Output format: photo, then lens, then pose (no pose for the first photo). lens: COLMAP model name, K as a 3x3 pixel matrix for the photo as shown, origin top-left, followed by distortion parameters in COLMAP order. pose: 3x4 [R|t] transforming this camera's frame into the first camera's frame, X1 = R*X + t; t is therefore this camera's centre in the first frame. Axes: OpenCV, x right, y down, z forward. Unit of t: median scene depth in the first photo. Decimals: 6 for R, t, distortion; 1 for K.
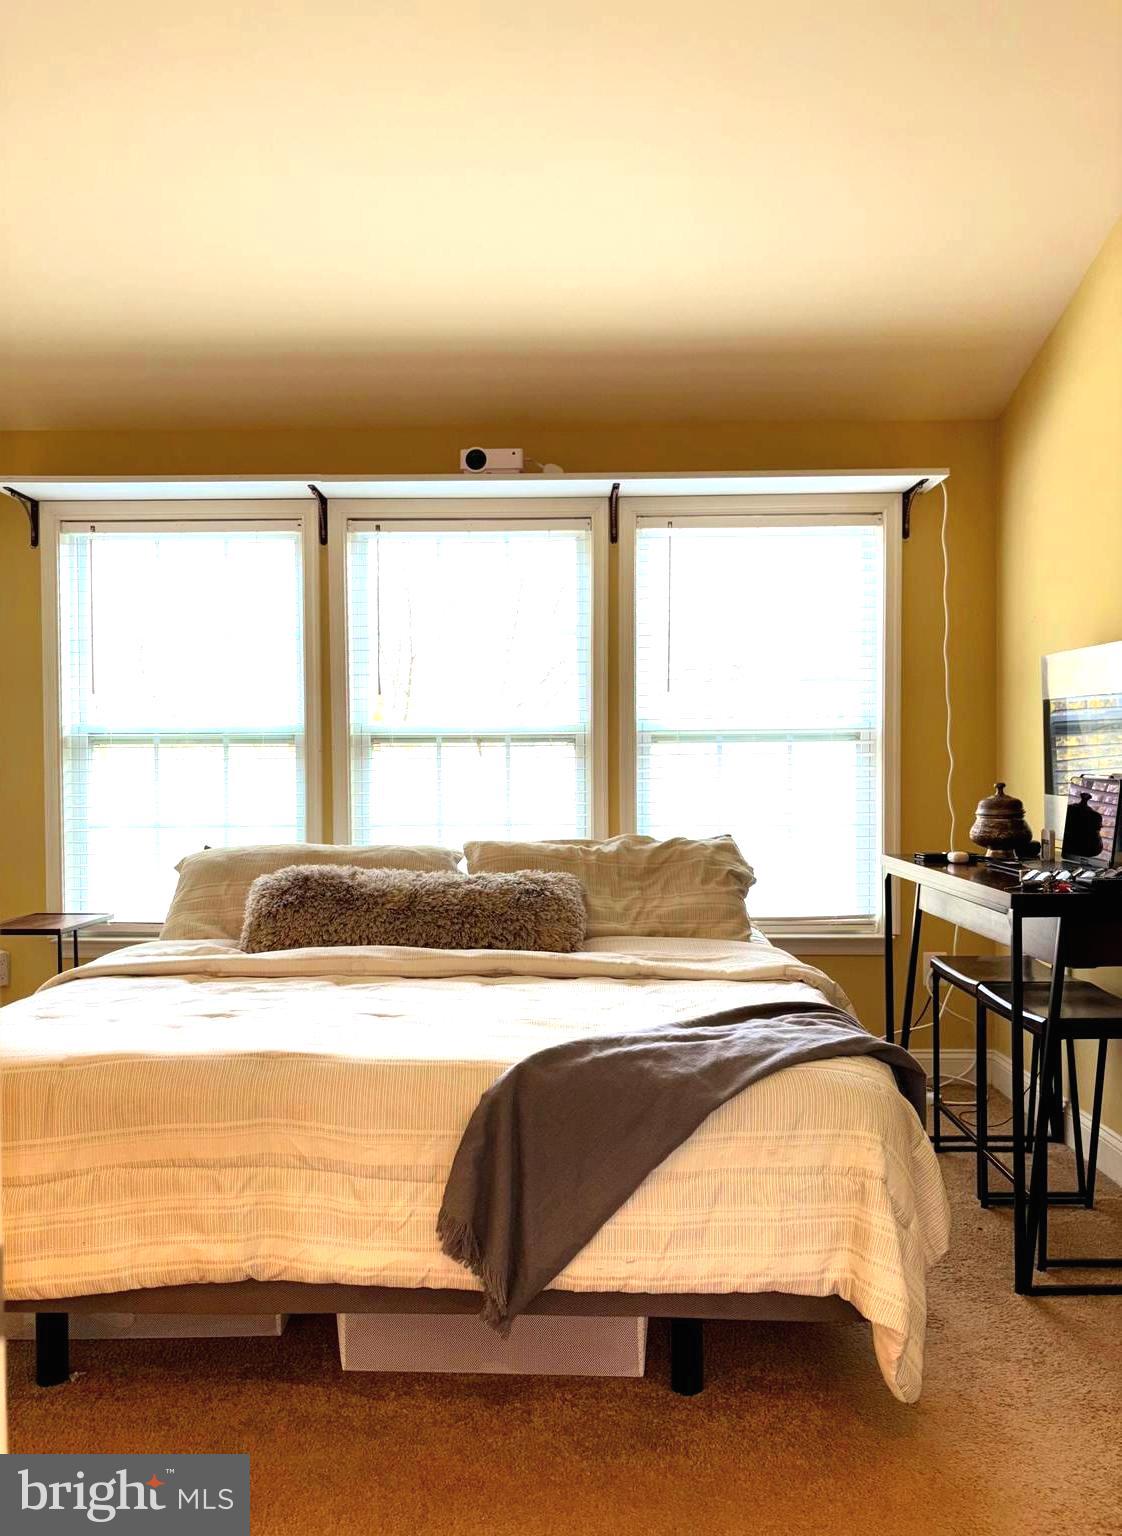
lens RADIAL K [[1161.7, 0, 561.5], [0, 1161.7, 771.6], [0, 0, 1]] dist [0.008179, -0.001751]
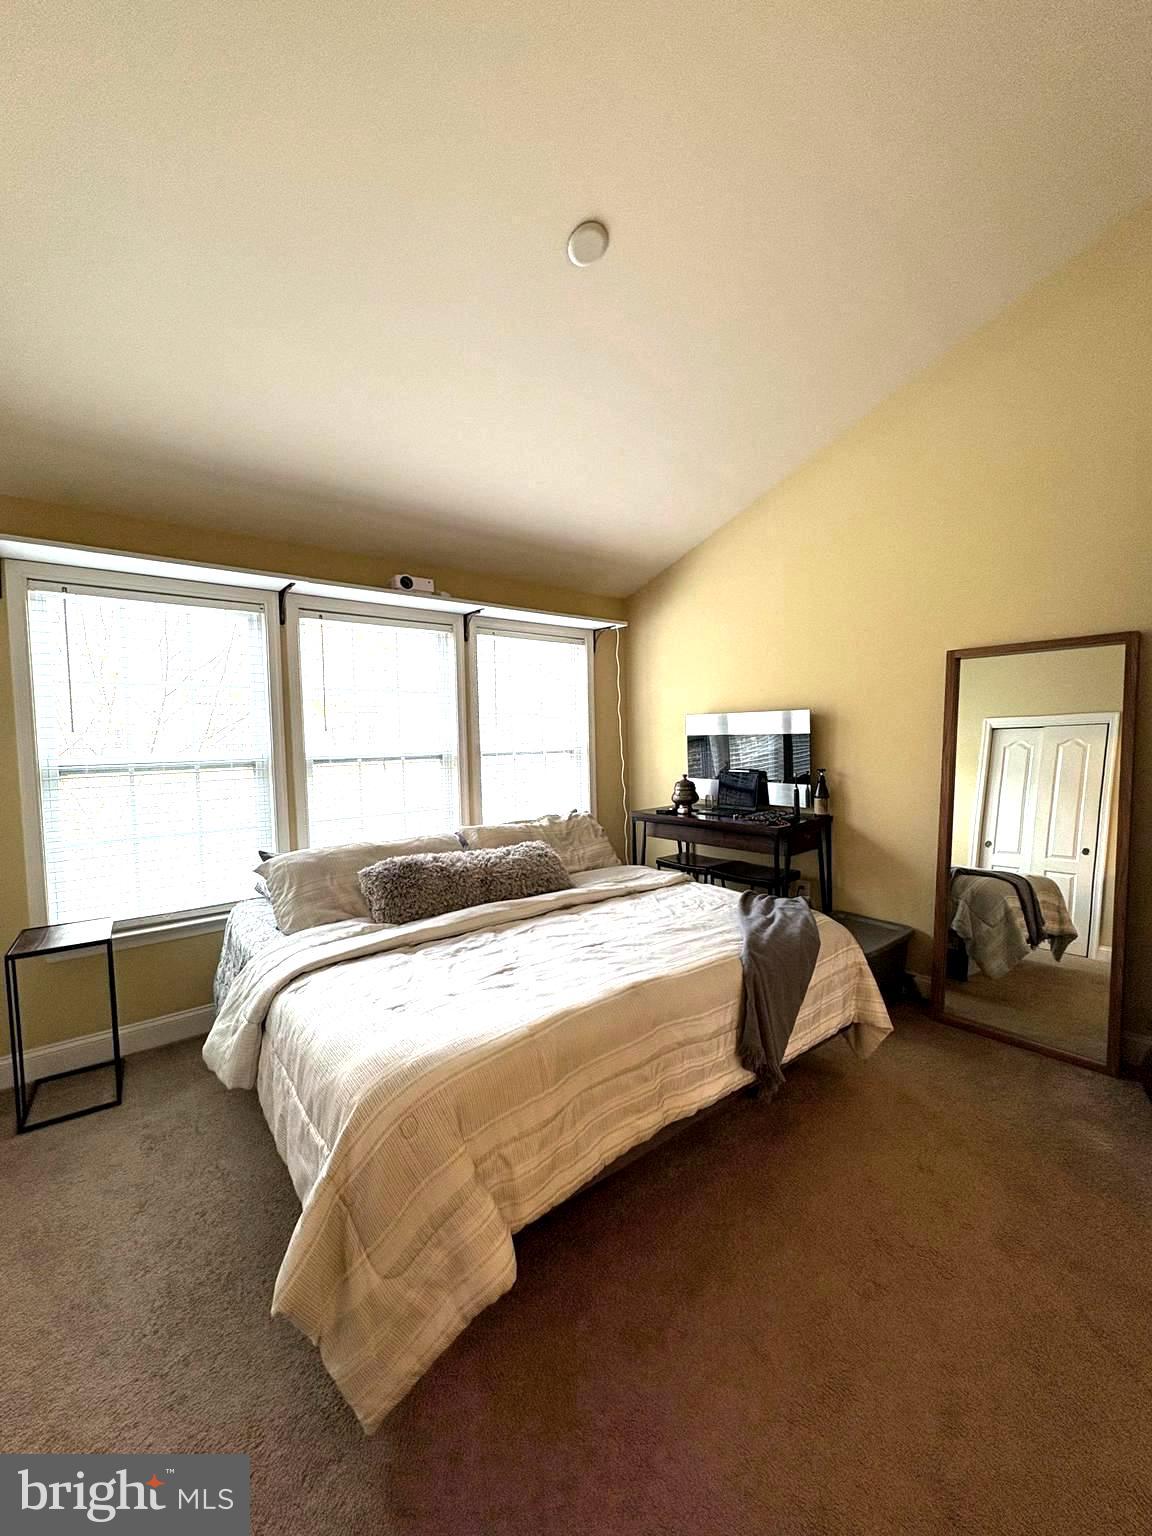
lens RADIAL K [[613.2, 0, 576.5], [0, 613.2, 755.3], [0, 0, 1]] dist [-0.001694, 0.000022]
pose [[0.767257, -0.029212, 0.640675, -0.431181], [0.027097, 0.999547, 0.013125, -0.039957], [-0.640768, 0.007290, 0.767700, 0.217847]]
